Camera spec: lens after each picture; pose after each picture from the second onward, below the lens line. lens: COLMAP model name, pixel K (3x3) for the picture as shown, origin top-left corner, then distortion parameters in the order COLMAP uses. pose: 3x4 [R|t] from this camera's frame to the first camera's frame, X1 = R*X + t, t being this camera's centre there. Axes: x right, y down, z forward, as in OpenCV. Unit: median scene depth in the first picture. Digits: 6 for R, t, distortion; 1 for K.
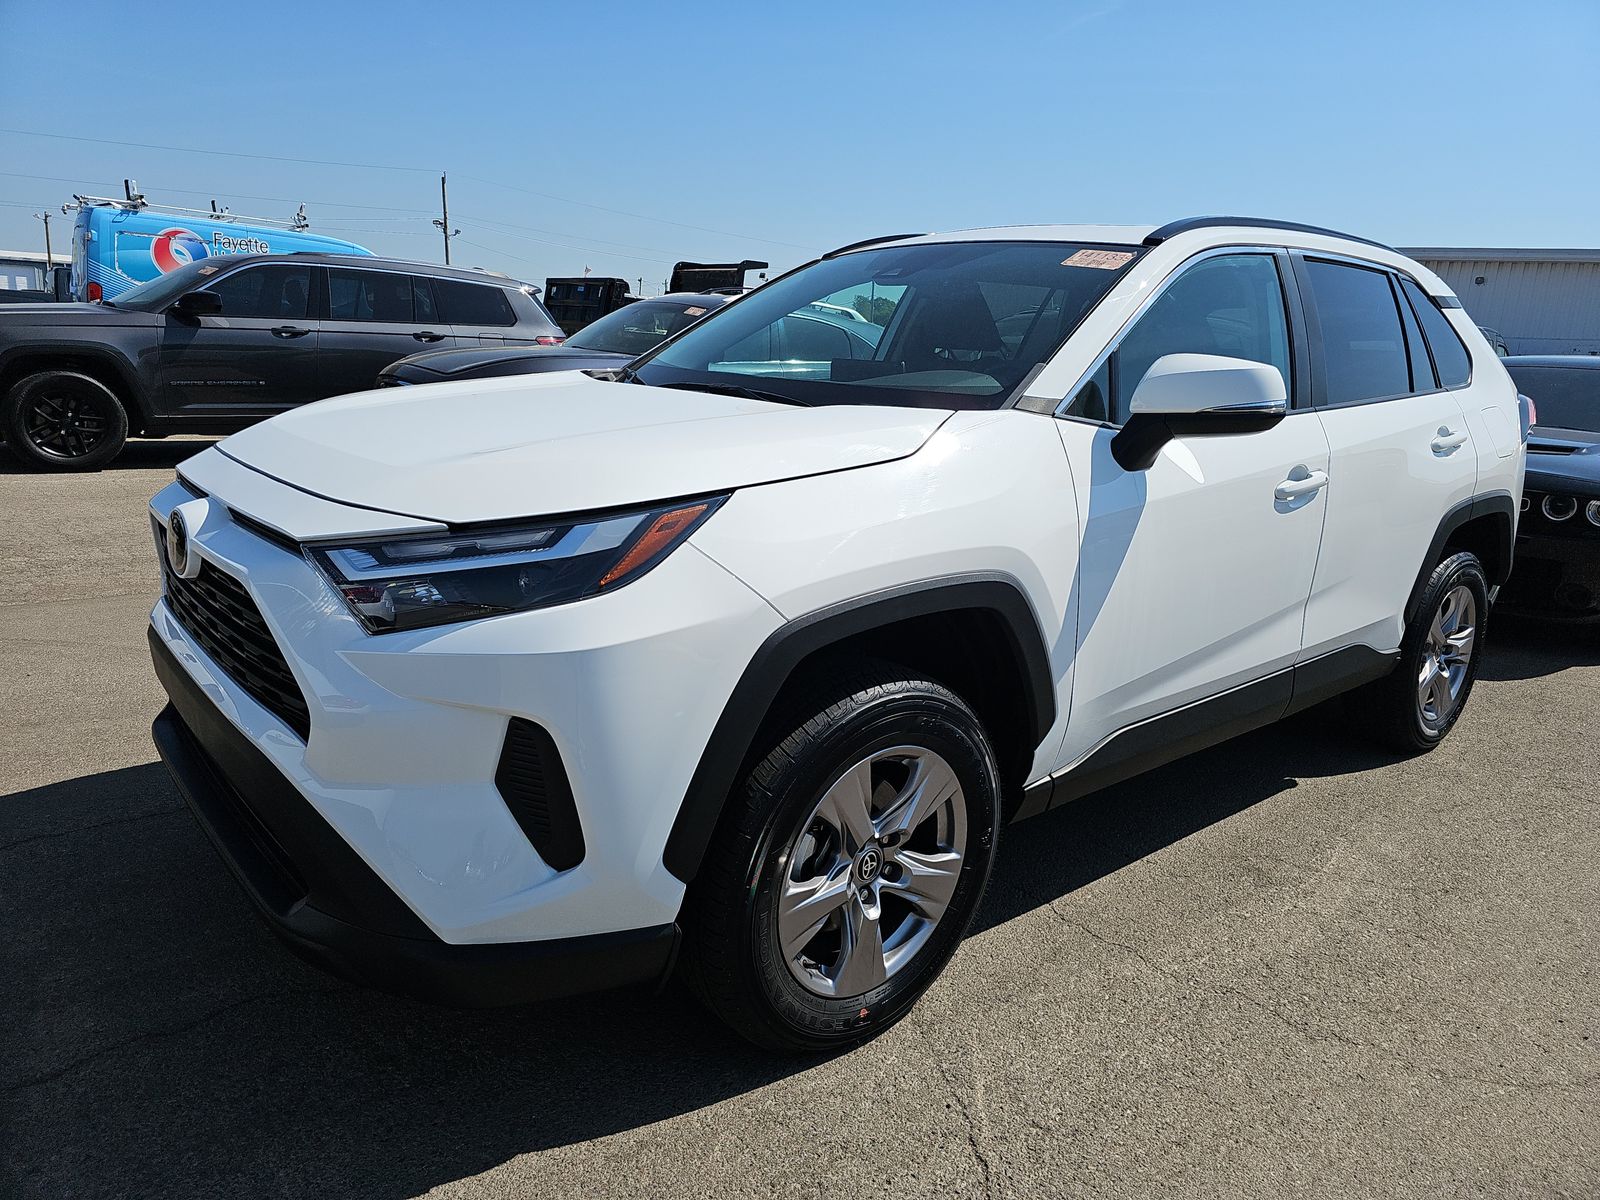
lens RADIAL K [[1052.6, 0, 800.0], [0, 1052.6, 600.0], [0, 0, 1]] dist [0.065103, -0.067830]
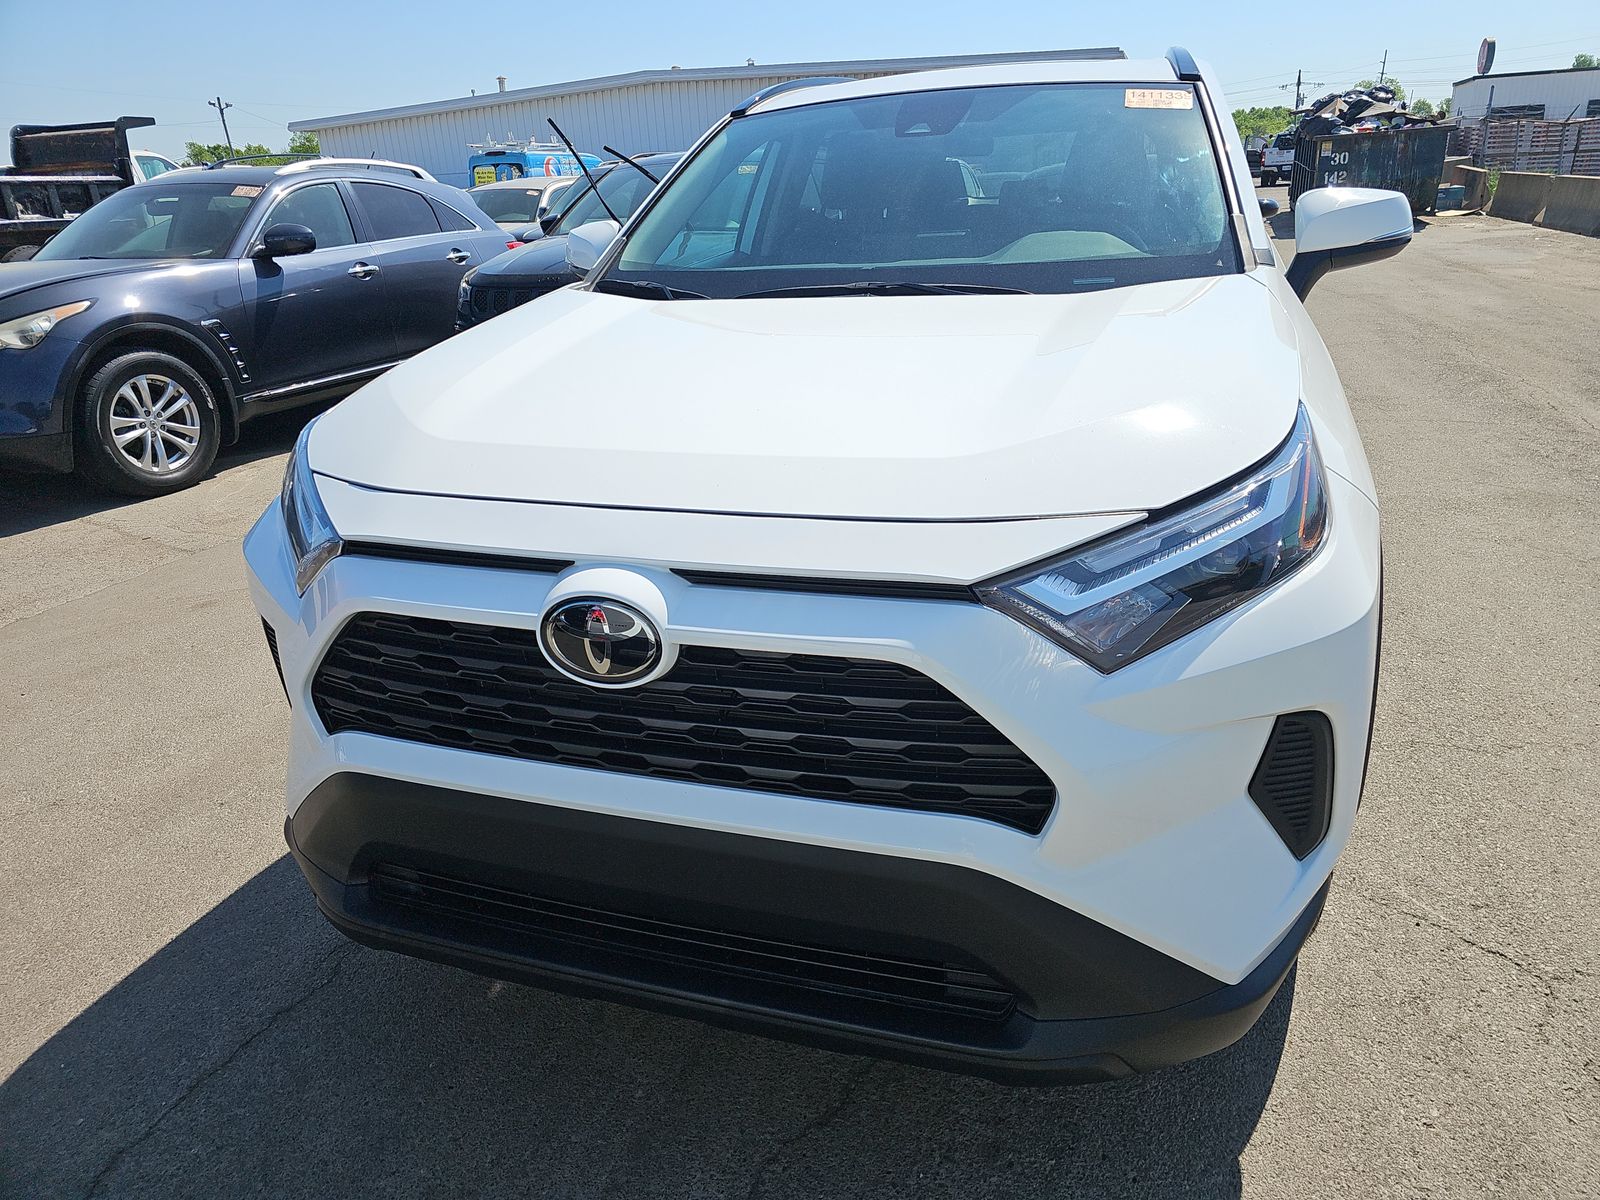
lens RADIAL K [[1052.6, 0, 800.0], [0, 1052.6, 600.0], [0, 0, 1]] dist [0.065103, -0.067830]
pose [[0.850213, -0.276195, 0.448167, -0.571716], [0.212099, 0.958883, 0.188567, -0.131237], [-0.481821, -0.065266, 0.873836, 0.267041]]
